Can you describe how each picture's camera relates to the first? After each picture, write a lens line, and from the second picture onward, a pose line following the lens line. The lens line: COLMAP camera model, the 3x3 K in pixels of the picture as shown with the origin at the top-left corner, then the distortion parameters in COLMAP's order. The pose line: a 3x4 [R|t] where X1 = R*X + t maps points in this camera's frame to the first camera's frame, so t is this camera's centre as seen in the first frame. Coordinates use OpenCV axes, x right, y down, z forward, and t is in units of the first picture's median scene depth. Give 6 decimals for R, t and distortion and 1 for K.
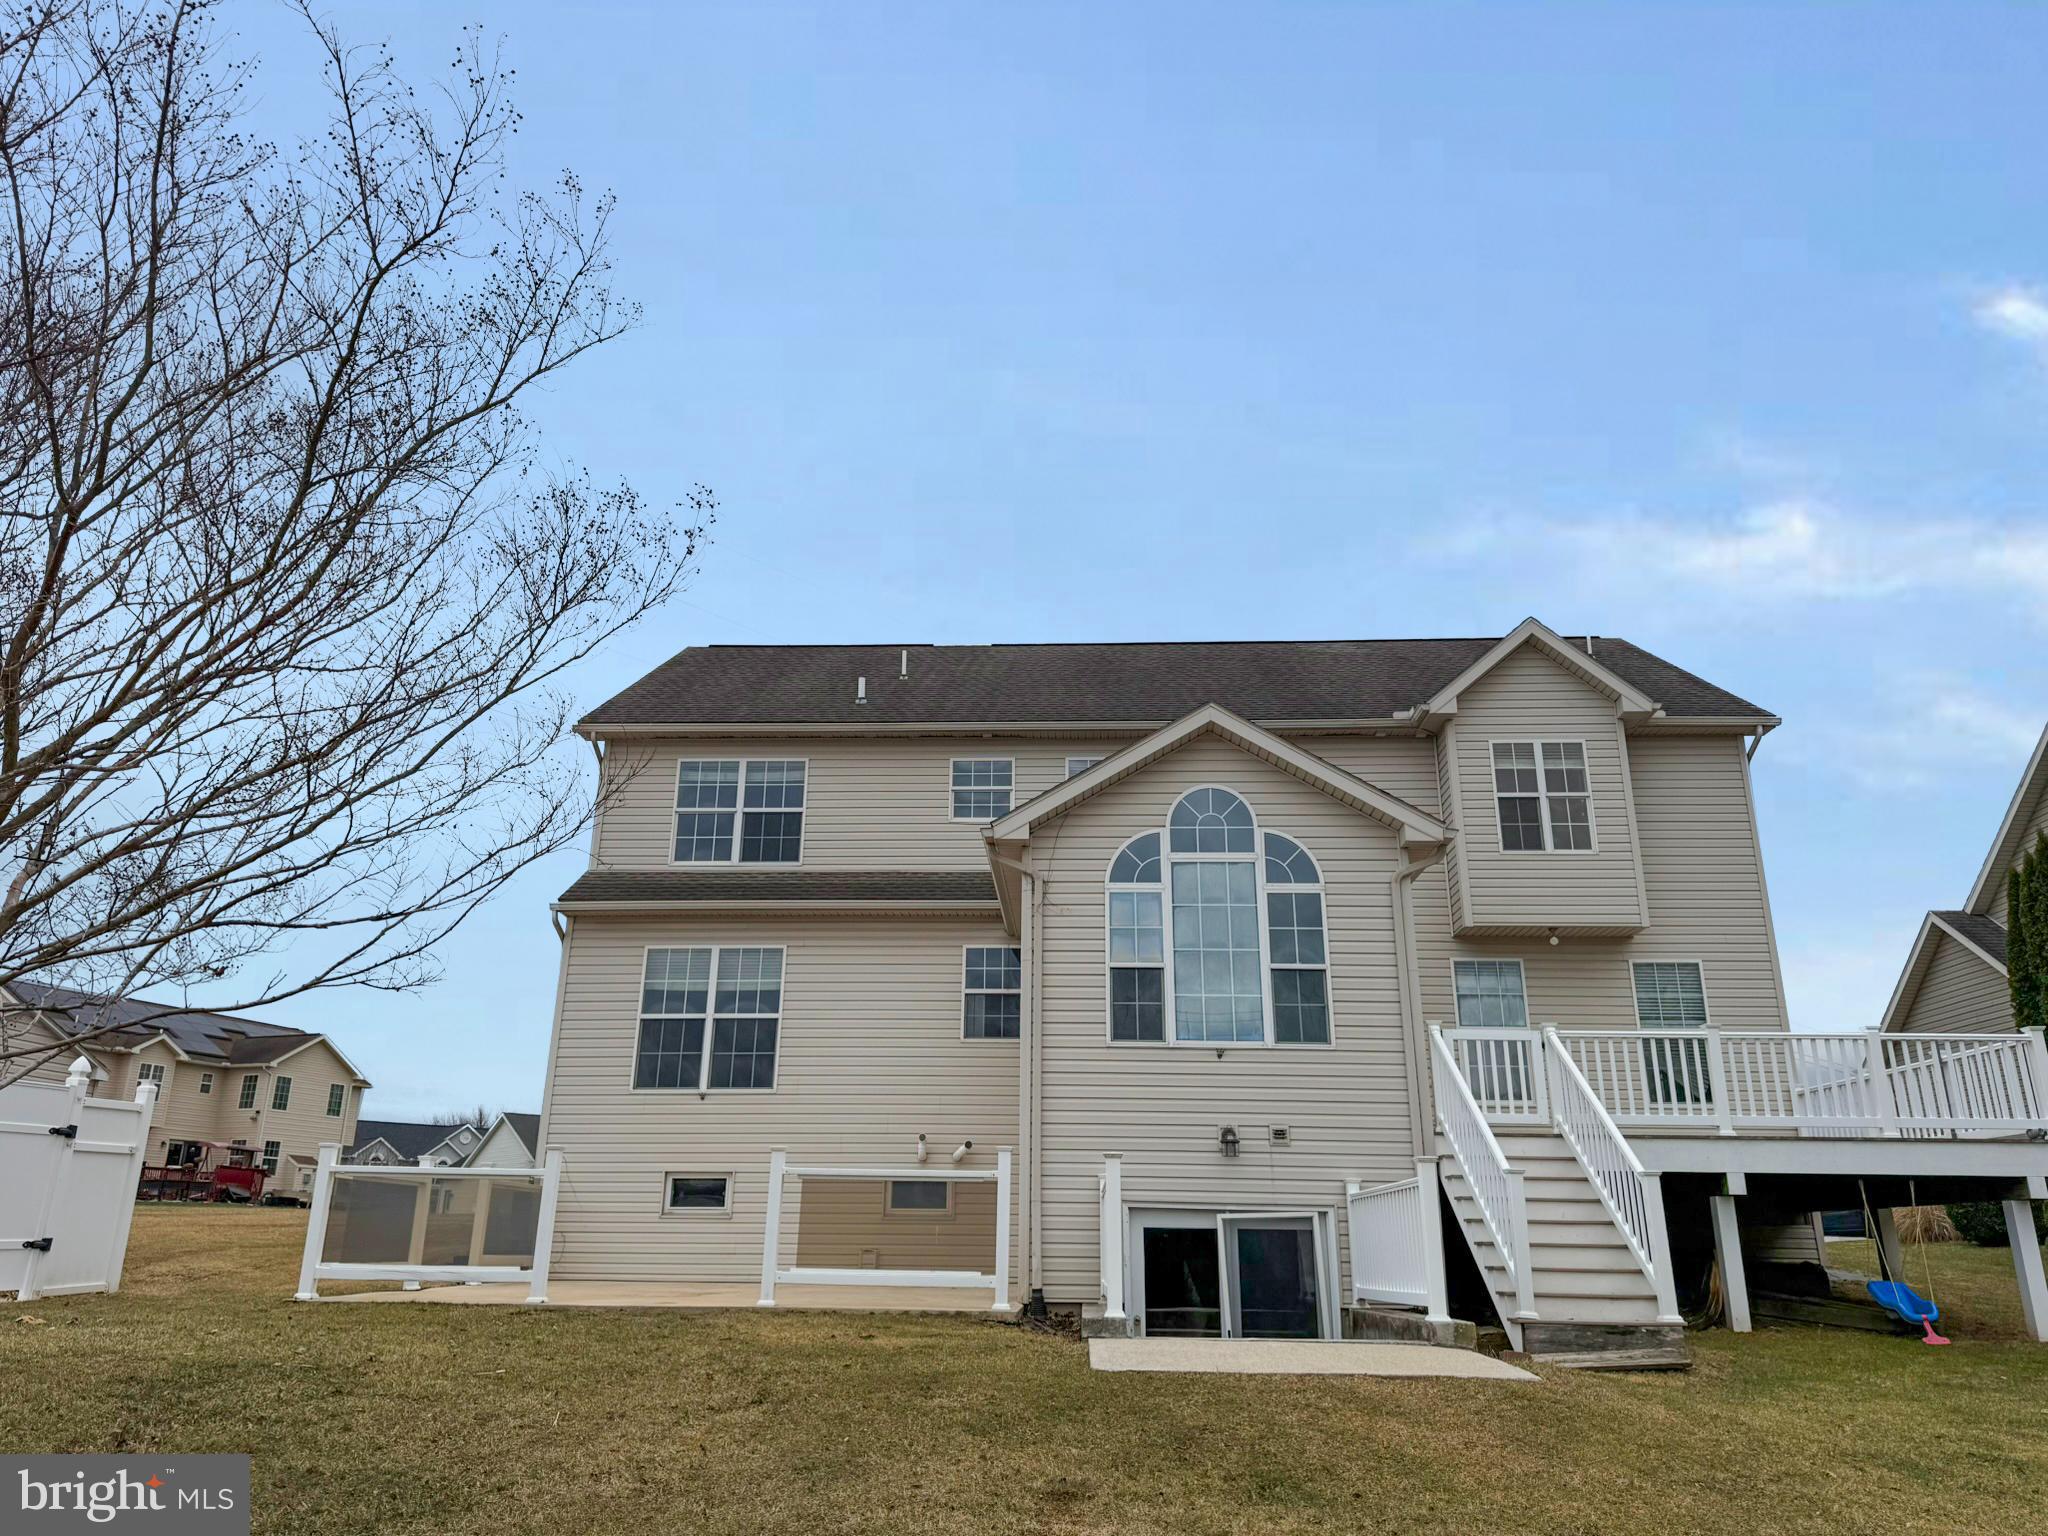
lens RADIAL K [[1399.4, 0, 1030.2], [0, 1399.4, 765.4], [0, 0, 1]] dist [0.073773, -0.038406]
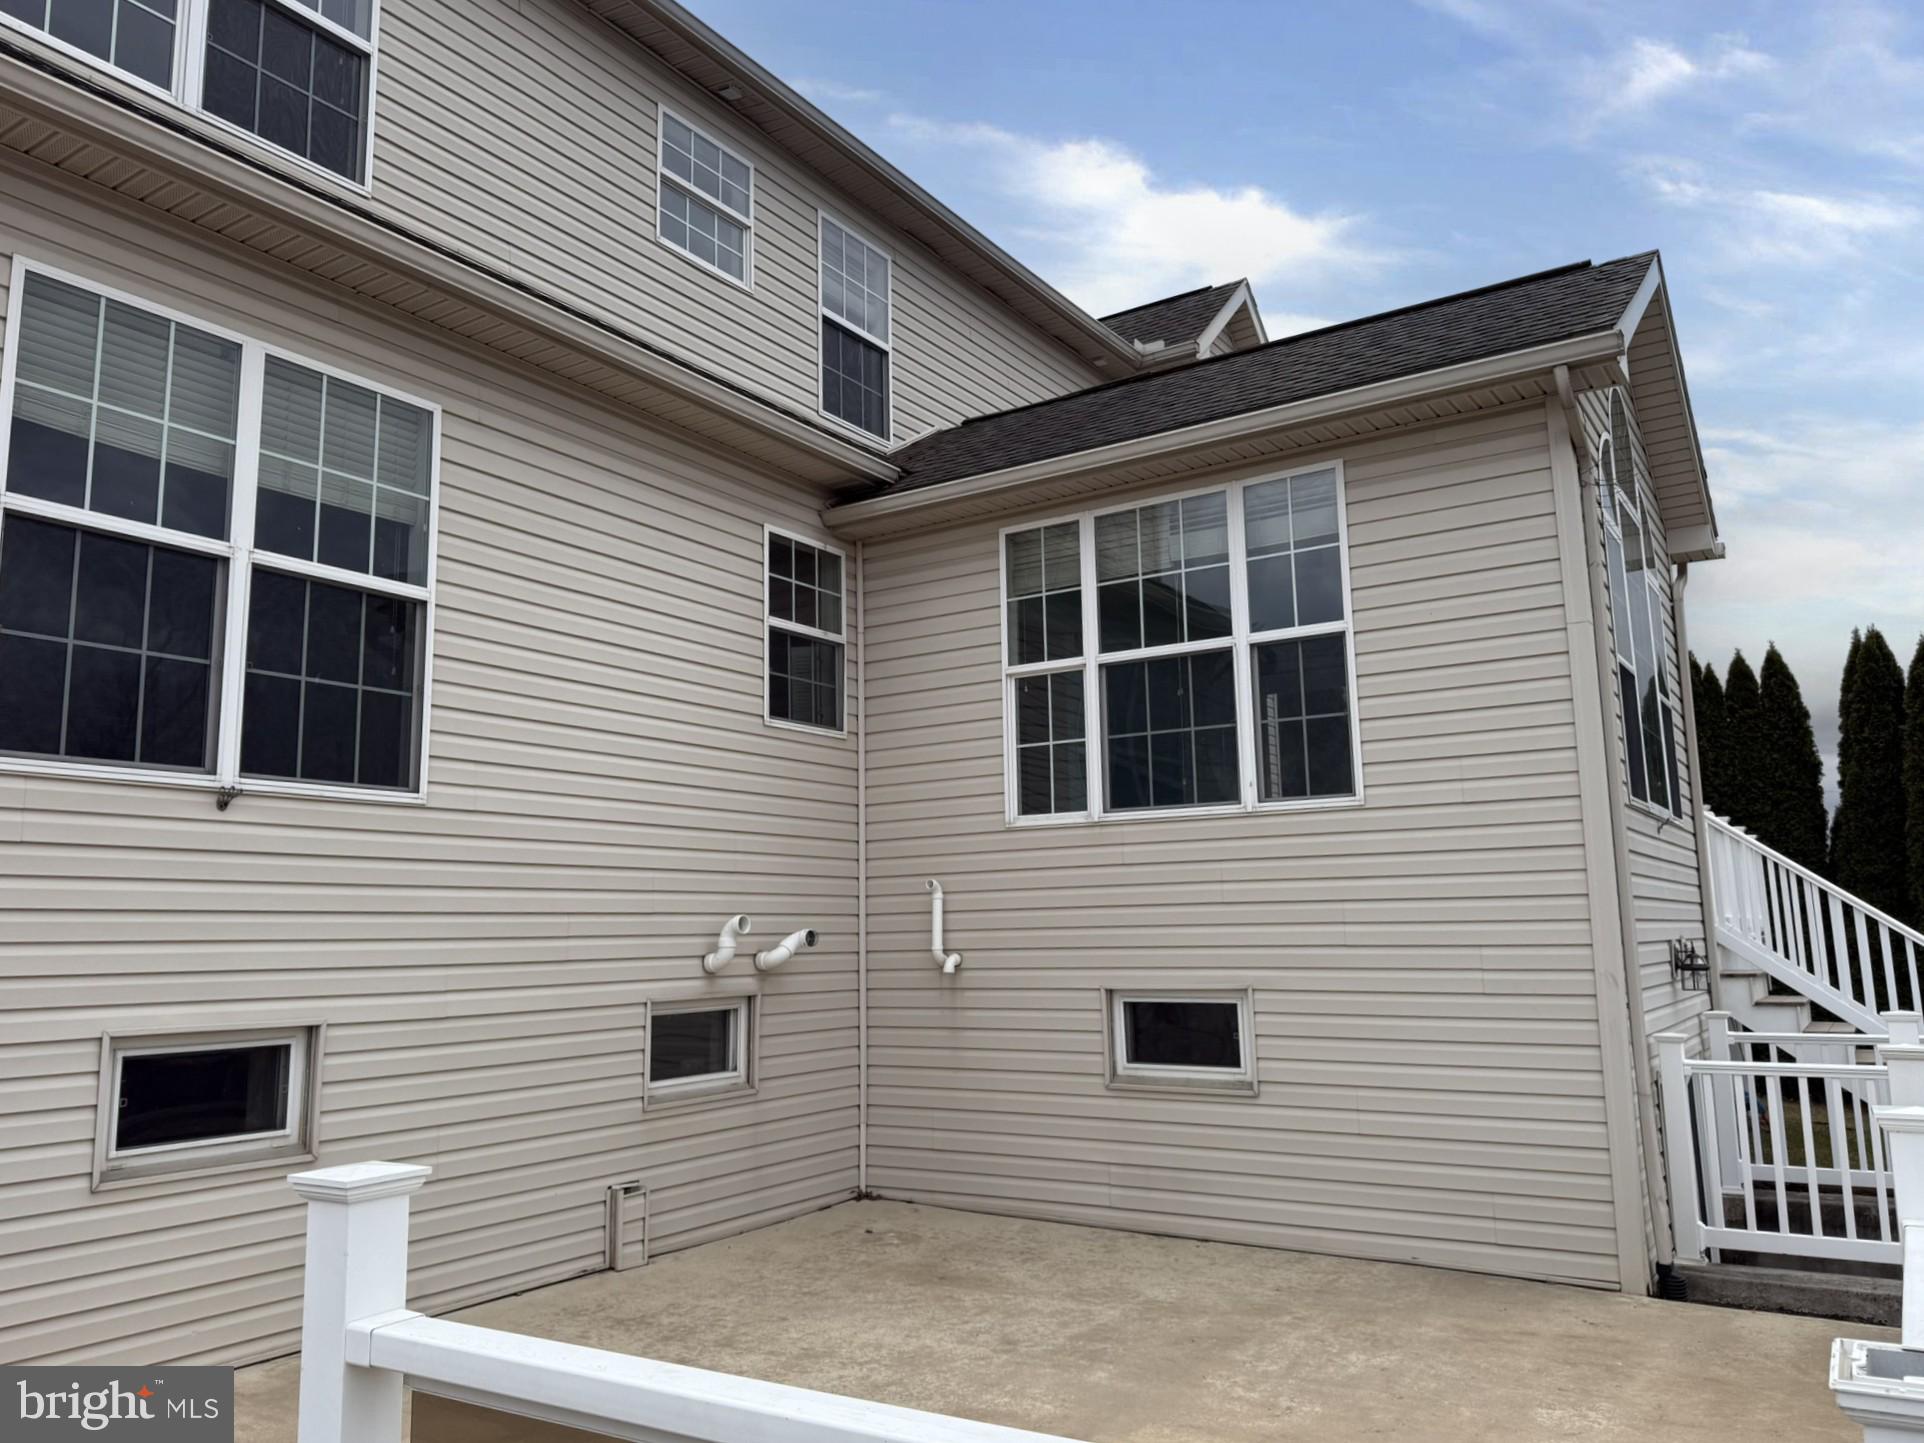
lens RADIAL K [[1418.9, 0, 943.4], [0, 1418.9, 719.2], [0, 0, 1]] dist [0.053132, -0.012231]
pose [[0.517270, 0.112161, 0.848441, -0.419752], [-0.255665, 0.966356, 0.028122, 0.166084], [-0.816742, -0.231463, 0.528542, 0.697375]]
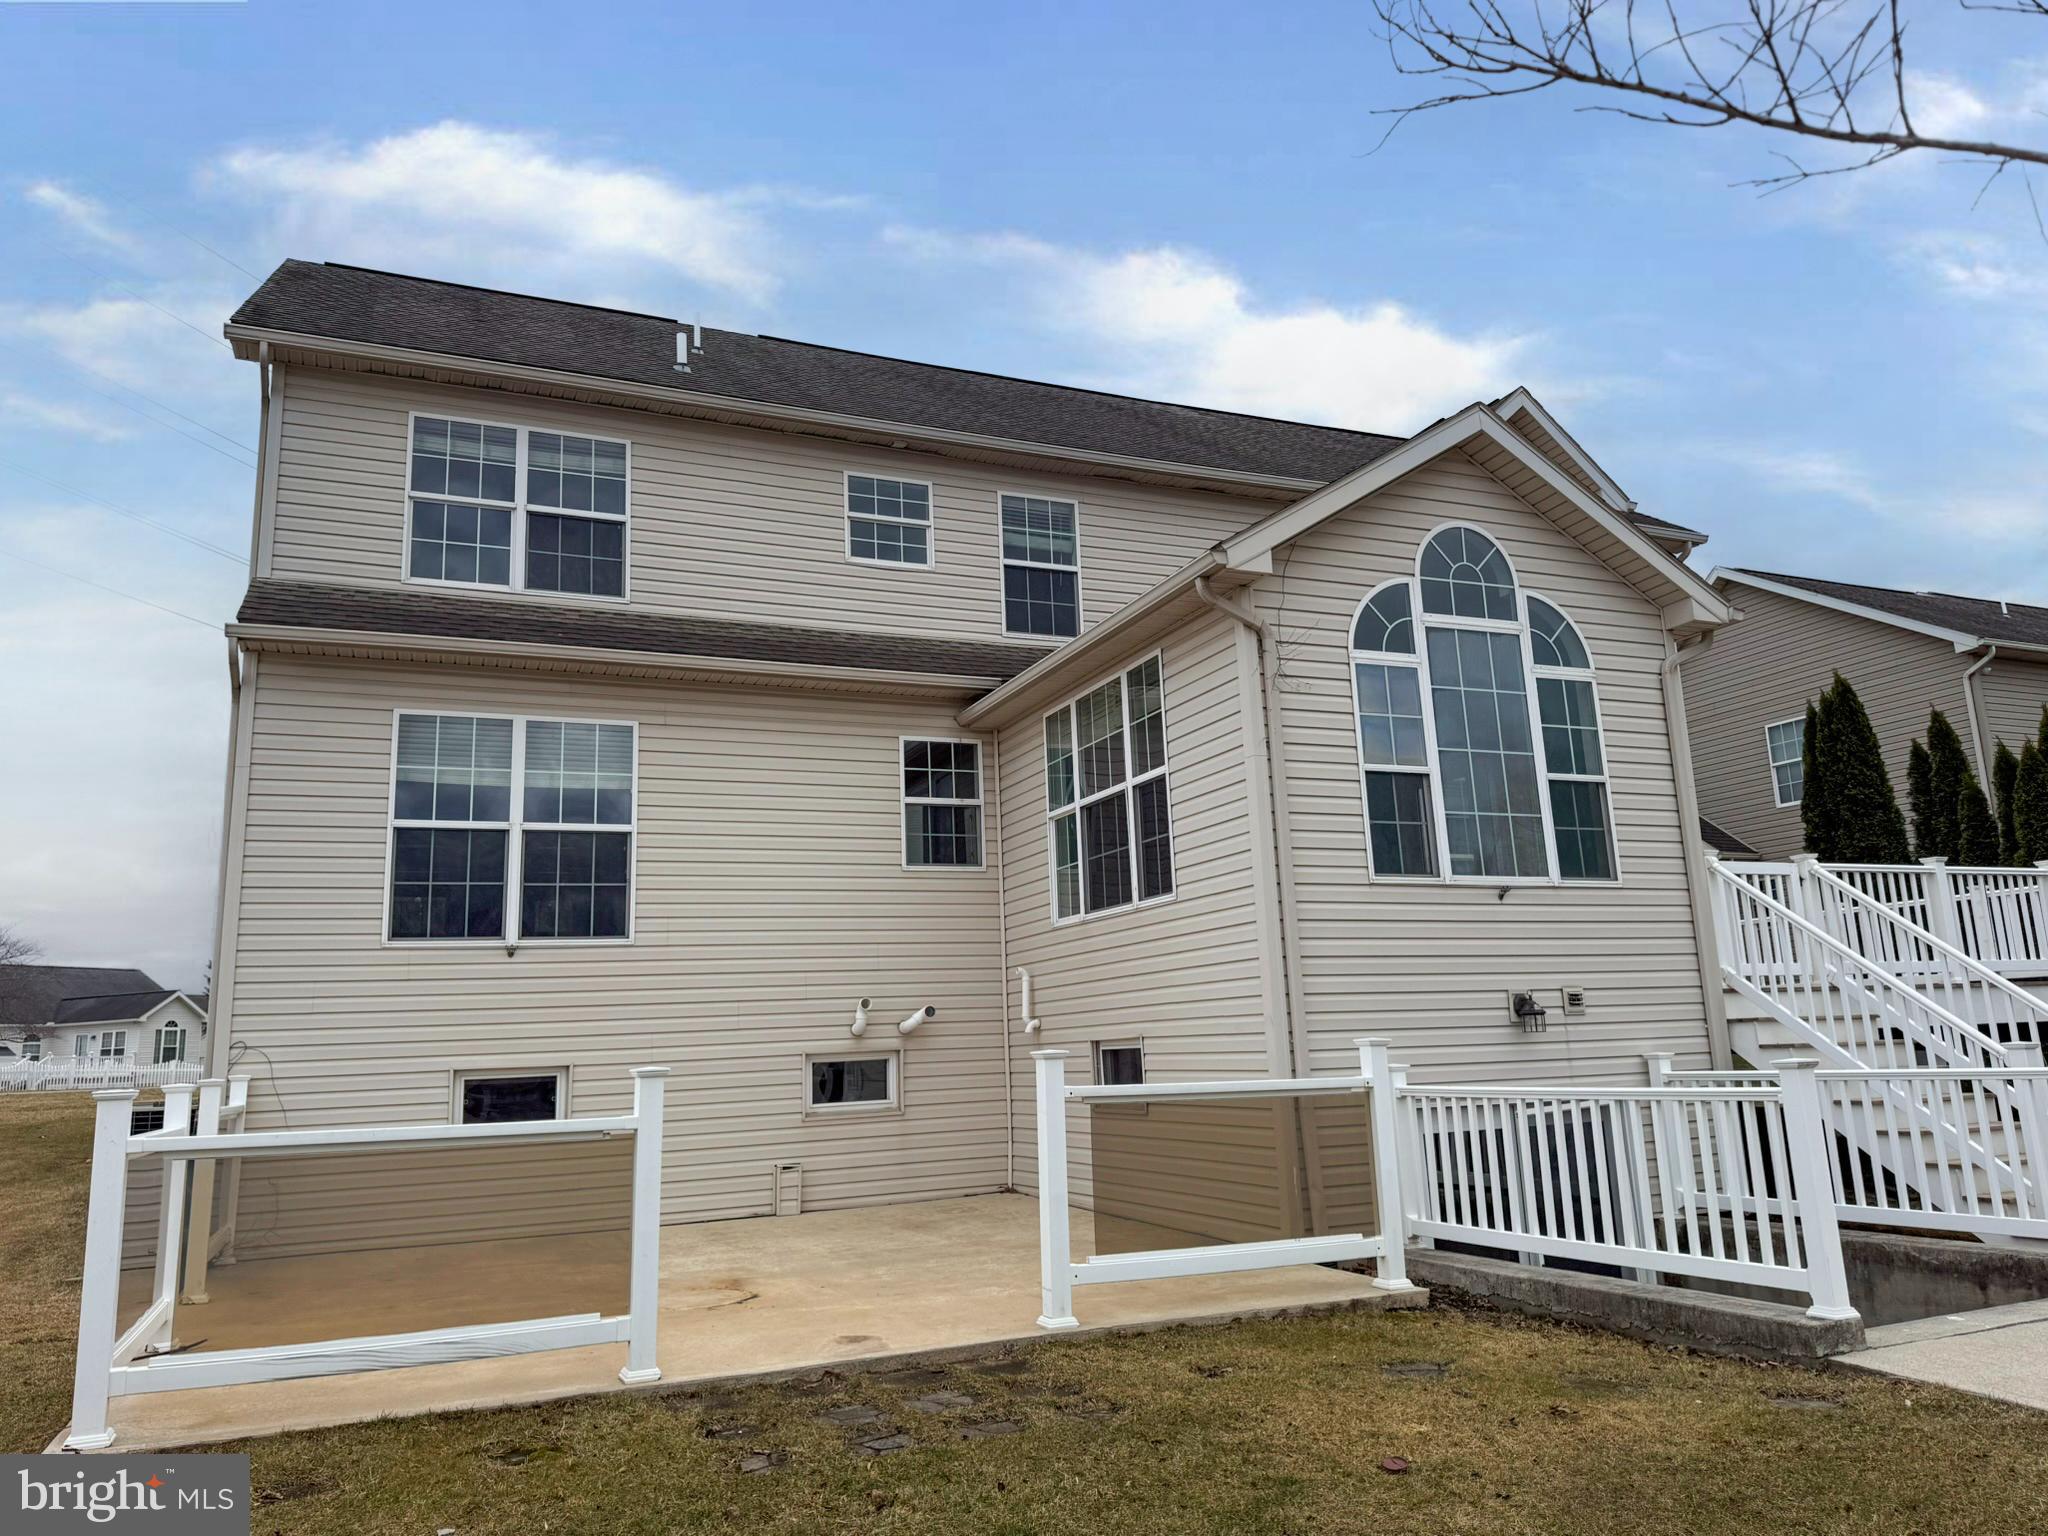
lens RADIAL K [[1399.4, 0, 1040.3], [0, 1399.4, 767.3], [0, 0, 1]] dist [0.073773, -0.038406]
pose [[0.899406, 0.037946, 0.435465, -0.295460], [-0.093079, 0.990003, 0.105977, 0.064023], [-0.427090, -0.135849, 0.893946, 0.343083]]
